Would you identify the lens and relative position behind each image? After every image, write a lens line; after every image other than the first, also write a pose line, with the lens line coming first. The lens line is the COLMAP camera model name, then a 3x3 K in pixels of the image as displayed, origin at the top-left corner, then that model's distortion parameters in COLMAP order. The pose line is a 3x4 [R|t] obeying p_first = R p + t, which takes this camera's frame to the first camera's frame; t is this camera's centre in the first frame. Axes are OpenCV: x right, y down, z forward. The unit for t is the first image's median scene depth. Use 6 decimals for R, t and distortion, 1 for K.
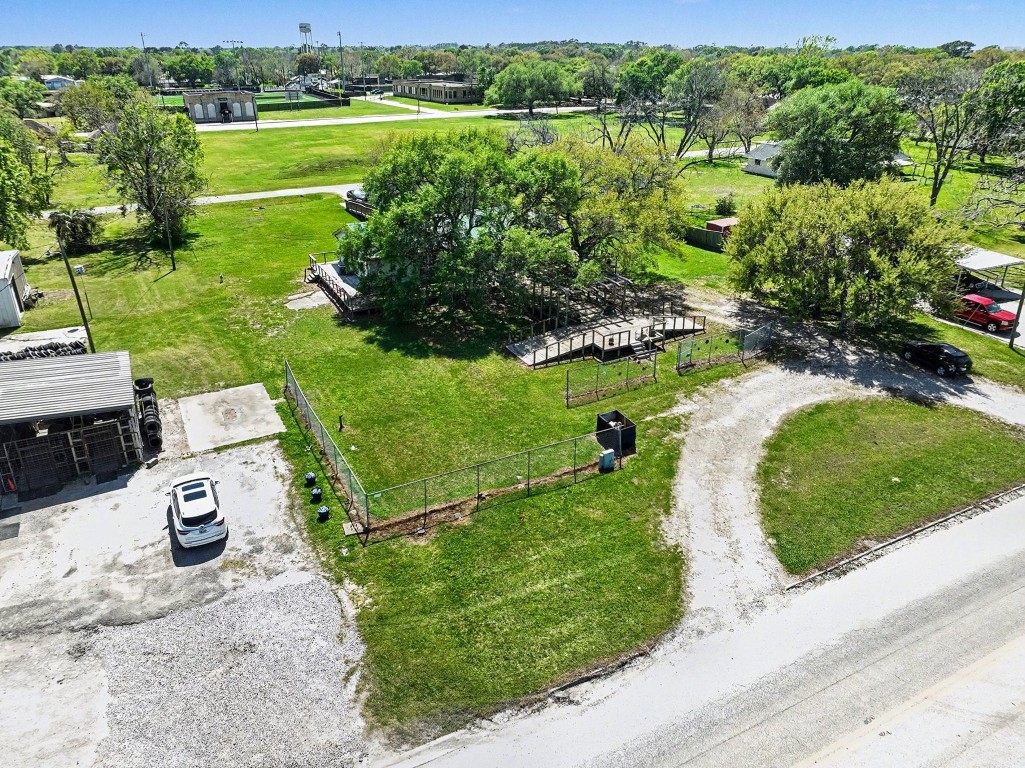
lens RADIAL K [[728.7, 0, 512.5], [0, 728.7, 384.0], [0, 0, 1]] dist [0.005326, 0.005476]
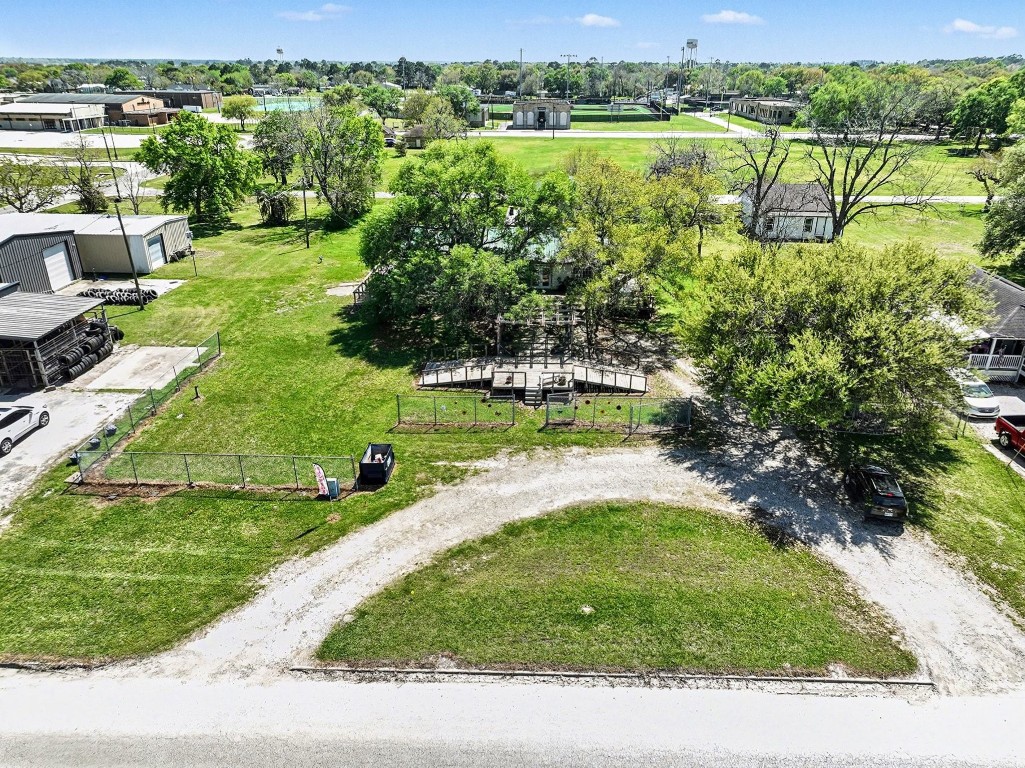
lens RADIAL K [[733.6, 0, 512.5], [0, 733.6, 384.0], [0, 0, 1]] dist [0.009475, 0.007572]
pose [[0.873242, 0.210373, -0.439536, 0.506087], [-0.219578, 0.975119, 0.030474, -0.075348], [0.435010, 0.069901, 0.897708, 0.164669]]
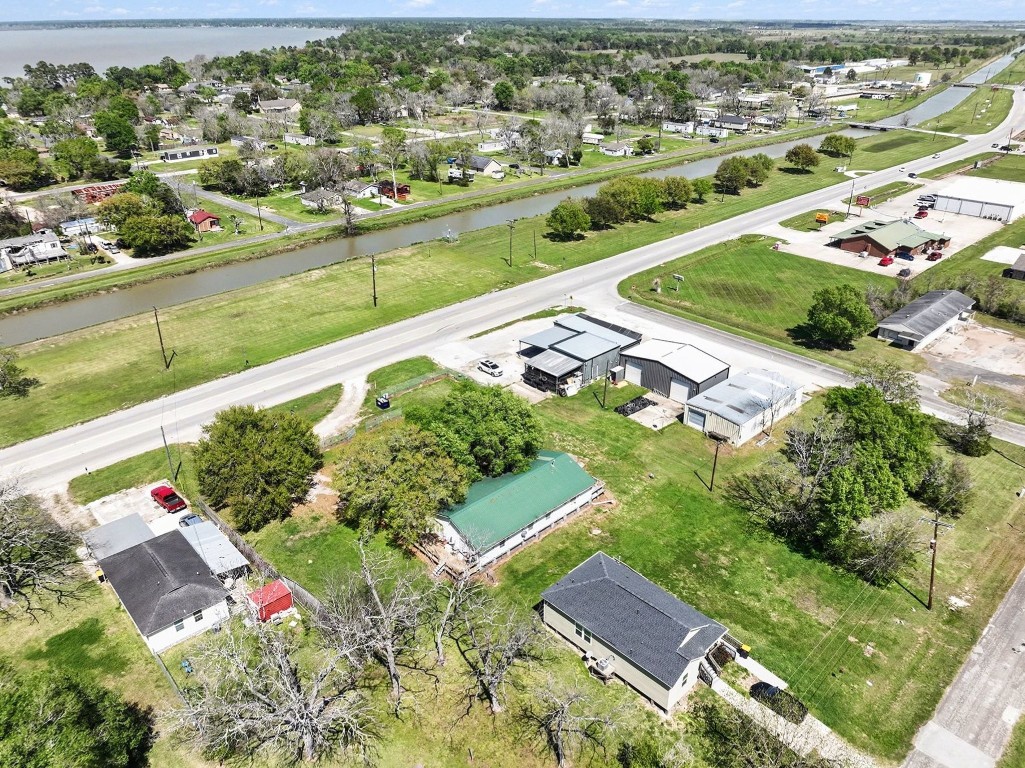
lens RADIAL K [[742.4, 0, 532.3], [0, 742.4, 384.3], [0, 0, 1]] dist [-0.009343, -0.000889]
pose [[-0.955185, 0.141930, -0.259764, 0.246417], [-0.116040, 0.627775, 0.769697, -1.752331], [0.272316, 0.765346, -0.583171, 2.112048]]
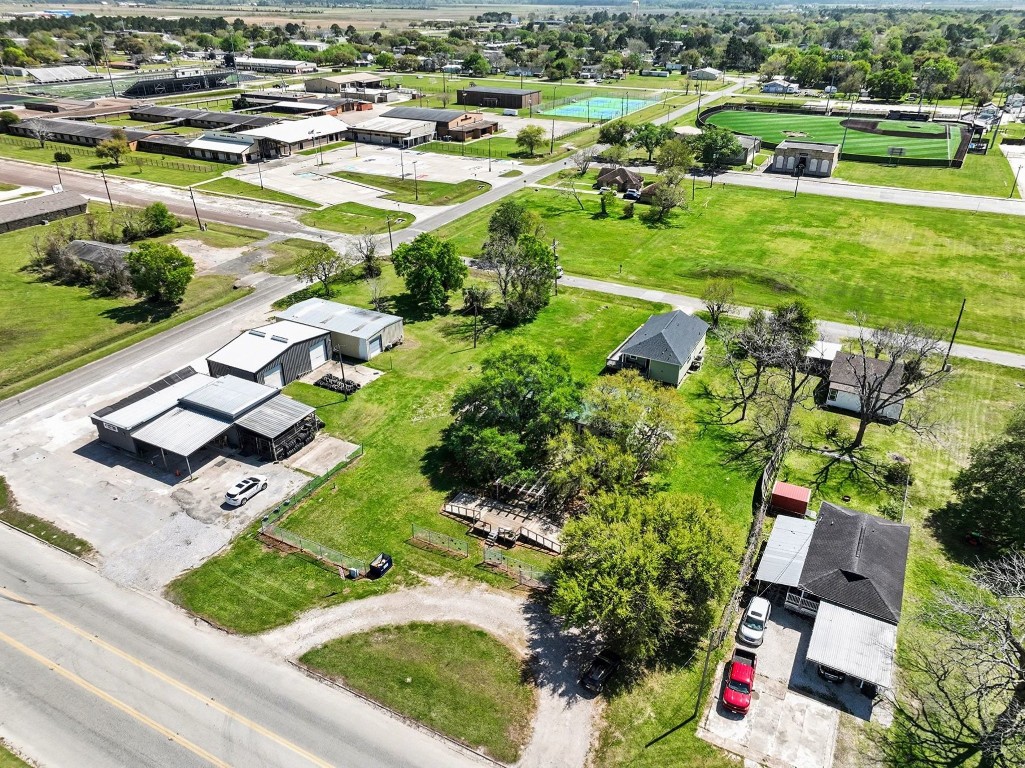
lens RADIAL K [[728.7, 0, 512.5], [0, 728.7, 384.0], [0, 0, 1]] dist [0.005326, 0.005476]
pose [[0.576932, 0.403376, -0.710237, 1.079618], [-0.360549, 0.906012, 0.221689, -0.650762], [0.732908, 0.128176, 0.668145, -0.037167]]
